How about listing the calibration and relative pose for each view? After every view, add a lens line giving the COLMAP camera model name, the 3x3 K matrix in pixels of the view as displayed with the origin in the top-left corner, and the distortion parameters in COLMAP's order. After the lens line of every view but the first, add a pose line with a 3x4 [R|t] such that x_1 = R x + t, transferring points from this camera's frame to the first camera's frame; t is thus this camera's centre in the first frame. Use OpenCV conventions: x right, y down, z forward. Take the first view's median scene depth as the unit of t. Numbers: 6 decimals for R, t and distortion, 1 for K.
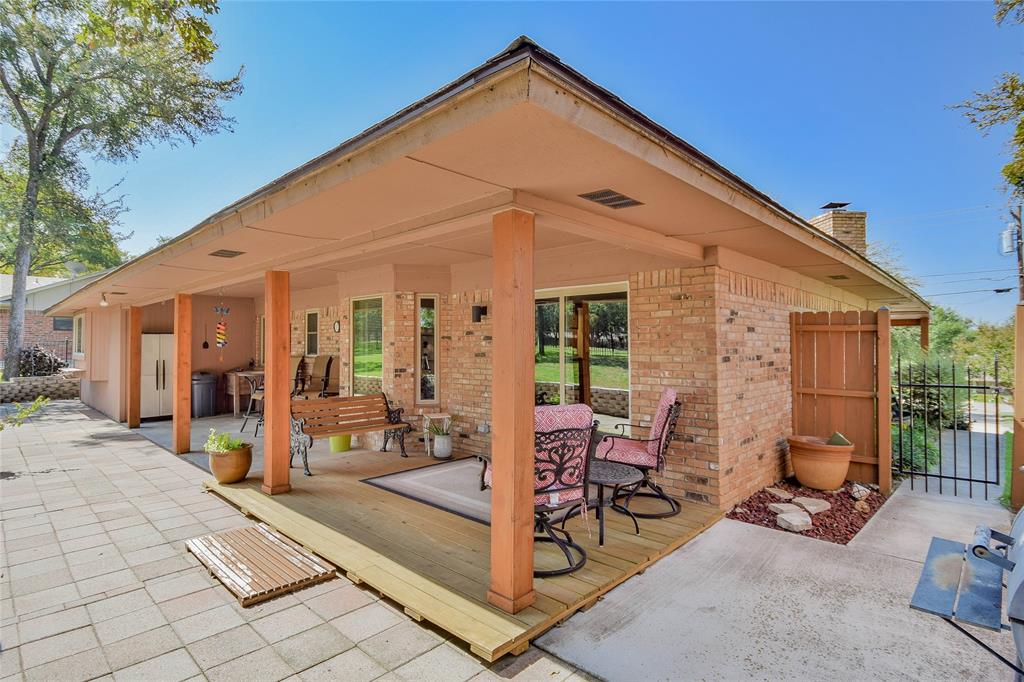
lens RADIAL K [[511.0, 0, 512.0], [0, 511.0, 341.0], [0, 0, 1]] dist [-0.014301, -0.000945]
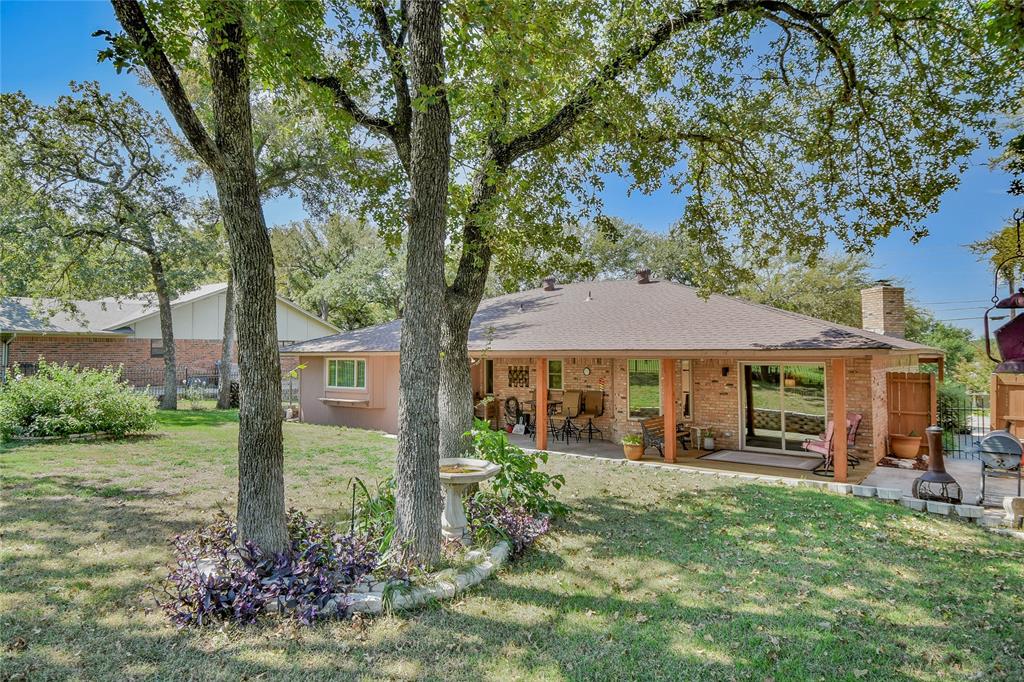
lens RADIAL K [[622.3, 0, 512.0], [0, 622.3, 341.0], [0, 0, 1]] dist [0.001924, -0.062577]
pose [[0.995577, 0.002303, 0.093923, -1.114373], [-0.001390, 0.999951, -0.009783, -0.150086], [-0.093941, 0.009610, 0.995531, -1.234827]]
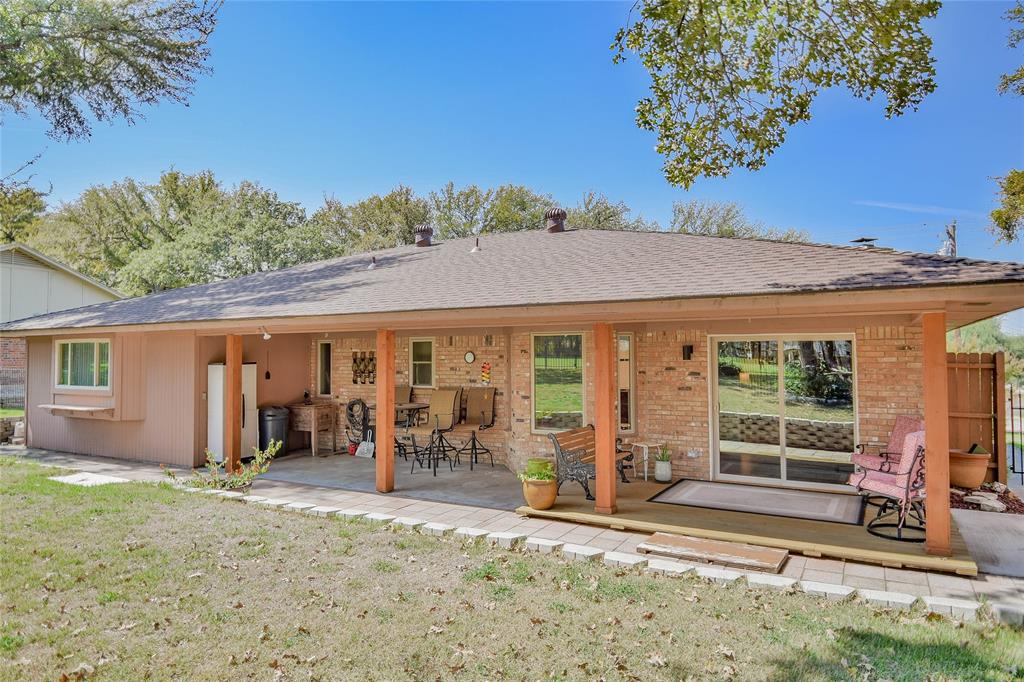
lens RADIAL K [[646.8, 0, 512.0], [0, 646.8, 341.0], [0, 0, 1]] dist [-0.002339, -0.002363]
pose [[0.971902, 0.003484, 0.235361, -0.836830], [0.000002, 0.999890, -0.014809, -0.061420], [-0.235387, 0.014394, 0.971795, -0.320432]]
